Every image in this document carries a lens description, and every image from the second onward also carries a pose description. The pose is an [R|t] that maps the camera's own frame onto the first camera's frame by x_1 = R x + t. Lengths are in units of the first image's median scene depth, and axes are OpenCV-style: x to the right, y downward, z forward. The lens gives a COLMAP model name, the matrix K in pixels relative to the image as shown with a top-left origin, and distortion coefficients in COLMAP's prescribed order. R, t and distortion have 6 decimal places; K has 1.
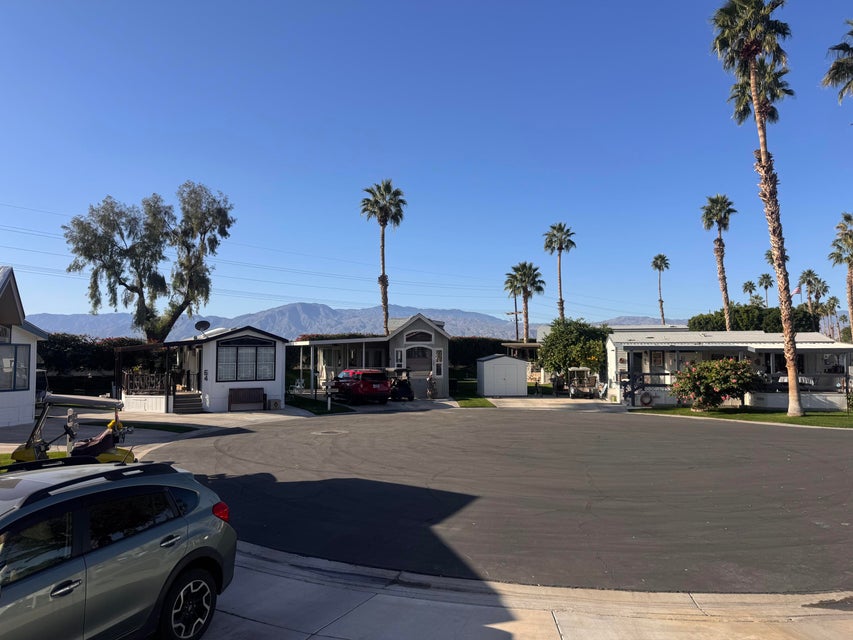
lens RADIAL K [[594.3, 0, 429.6], [0, 594.3, 322.5], [0, 0, 1]] dist [0.064286, -0.084370]
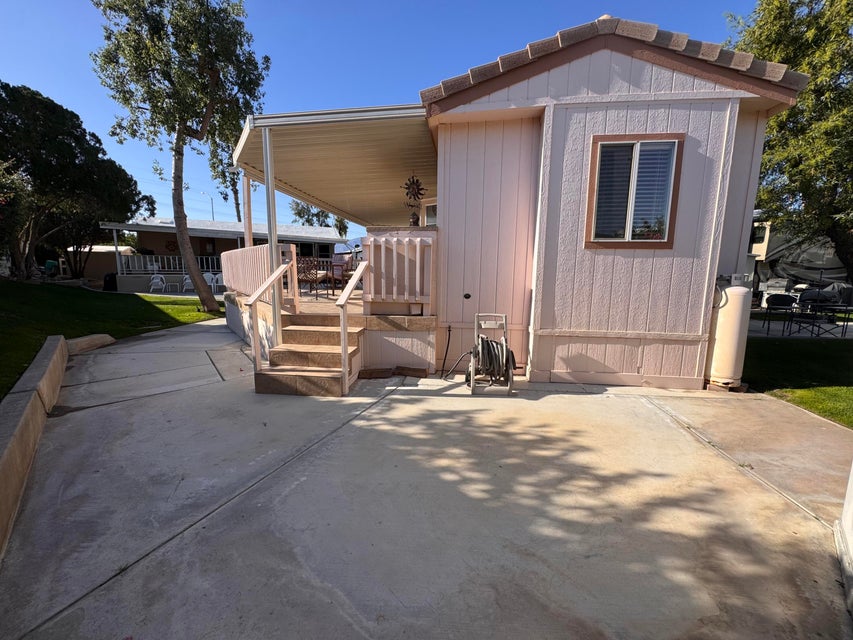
lens RADIAL K [[341.2, 0, 430.1], [0, 341.2, 320.2], [0, 0, 1]] dist [-0.021419, -0.000025]
pose [[0.999245, 0.023626, -0.030852, 0.002220], [-0.016859, 0.978907, 0.203611, 0.010635], [0.035012, -0.202937, 0.978566, -0.387856]]
